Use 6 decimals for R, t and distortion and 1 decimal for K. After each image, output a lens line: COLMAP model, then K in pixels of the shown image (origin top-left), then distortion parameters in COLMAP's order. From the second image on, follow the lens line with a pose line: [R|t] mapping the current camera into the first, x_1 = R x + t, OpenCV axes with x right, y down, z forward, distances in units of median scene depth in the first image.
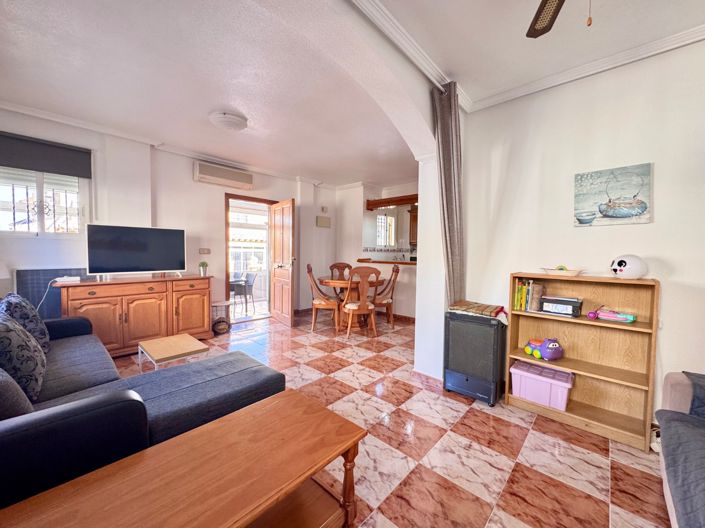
lens RADIAL K [[279.8, 0, 353.4], [0, 279.8, 246.2], [0, 0, 1]] dist [-0.002753, 0.000722]
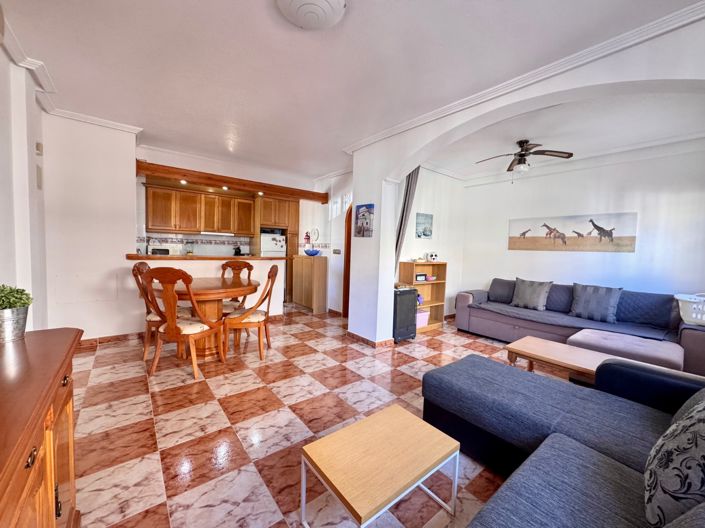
lens RADIAL K [[279.8, 0, 351.3], [0, 279.8, 265.0], [0, 0, 1]] dist [-0.002753, 0.000722]
pose [[0.153587, -0.071103, 0.985574, -0.669565], [-0.050422, 0.995544, 0.079680, -0.007435], [-0.986848, -0.061933, 0.149318, 0.595028]]
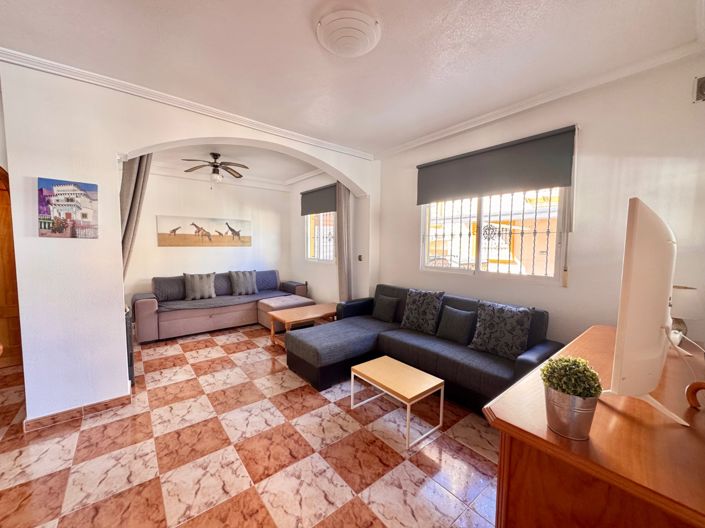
lens RADIAL K [[279.8, 0, 352.0], [0, 279.8, 264.3], [0, 0, 1]] dist [-0.002753, 0.000722]
pose [[-0.987694, -0.035368, 0.152350, 0.146031], [-0.027679, 0.998248, 0.052299, -0.040741], [-0.153933, 0.047438, -0.986942, 2.011671]]
